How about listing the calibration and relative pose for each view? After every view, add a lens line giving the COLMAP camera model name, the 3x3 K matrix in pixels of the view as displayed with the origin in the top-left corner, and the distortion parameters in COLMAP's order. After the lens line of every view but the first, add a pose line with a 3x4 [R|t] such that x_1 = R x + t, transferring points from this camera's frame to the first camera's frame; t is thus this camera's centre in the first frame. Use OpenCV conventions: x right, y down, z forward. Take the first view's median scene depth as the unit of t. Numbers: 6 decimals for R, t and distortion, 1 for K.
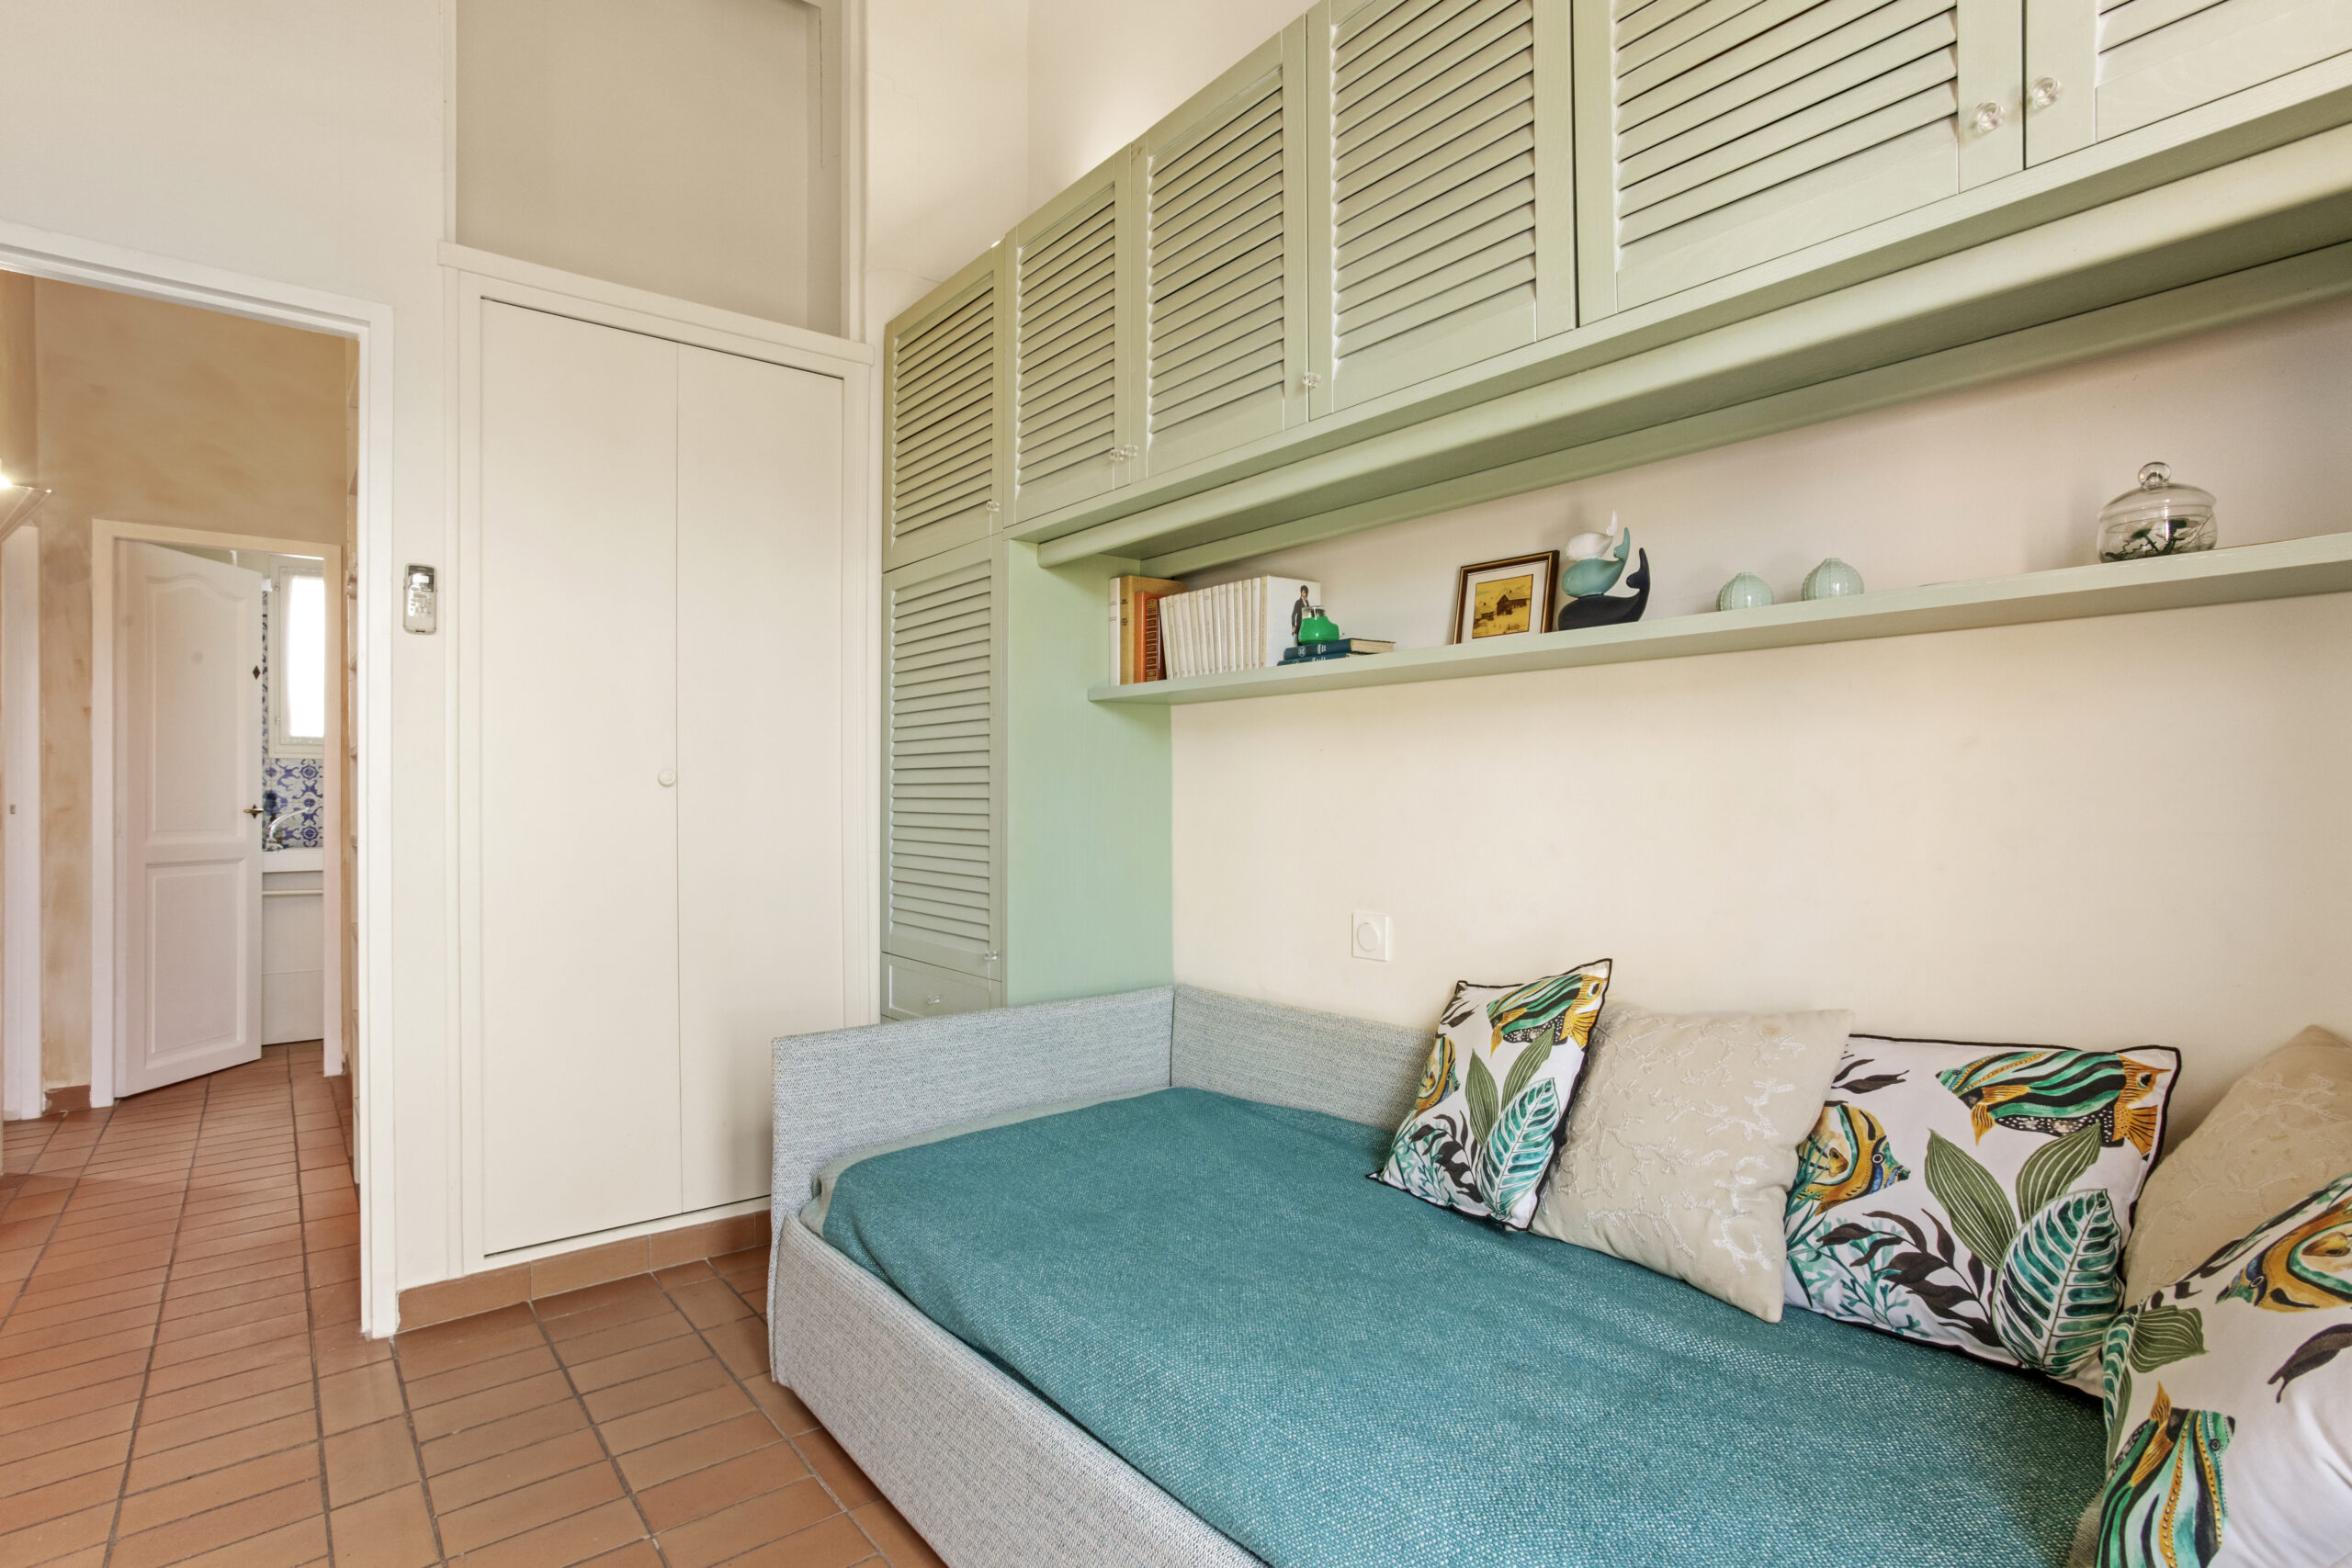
lens RADIAL K [[1176.5, 0, 1168.0], [0, 1176.5, 785.1], [0, 0, 1]] dist [-0.018183, -0.000229]
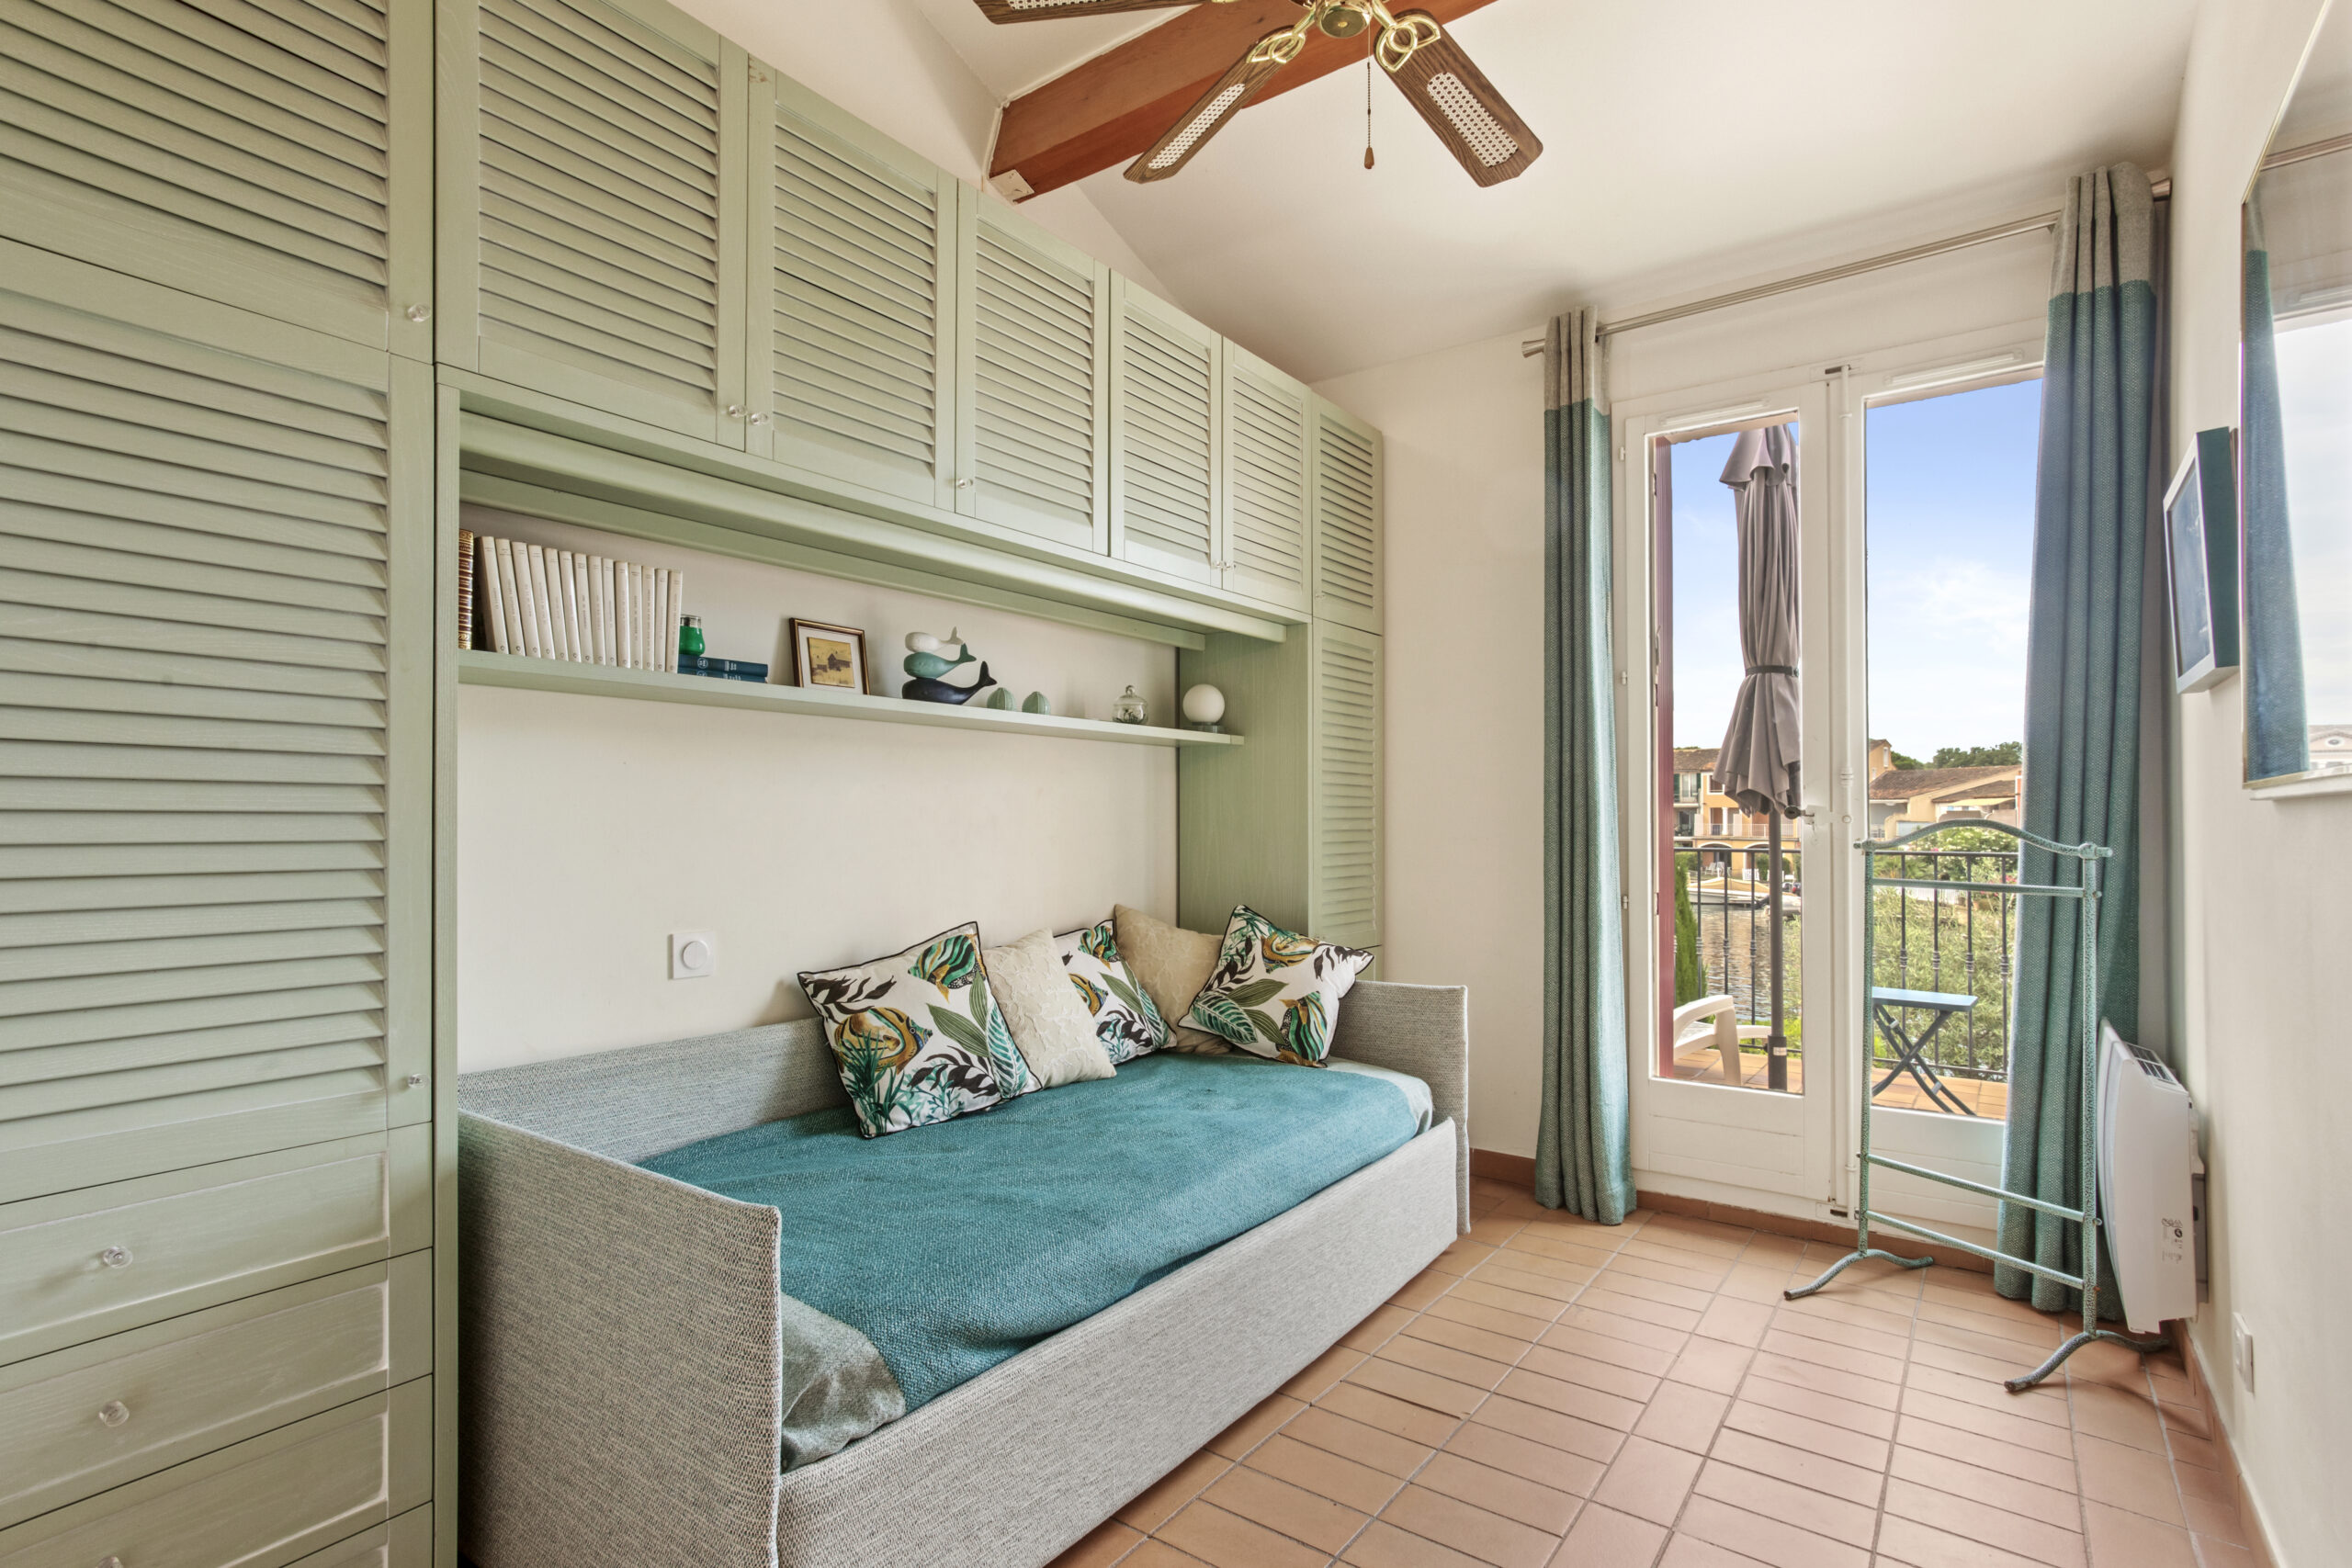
lens RADIAL K [[1176.5, 0, 1165.3], [0, 1176.5, 802.5], [0, 0, 1]] dist [-0.018183, -0.000229]
pose [[-0.277368, 0.003912, 0.960756, -1.131526], [-0.020884, 0.999731, -0.010100, 0.000806], [-0.960537, -0.022866, -0.277212, 1.129704]]
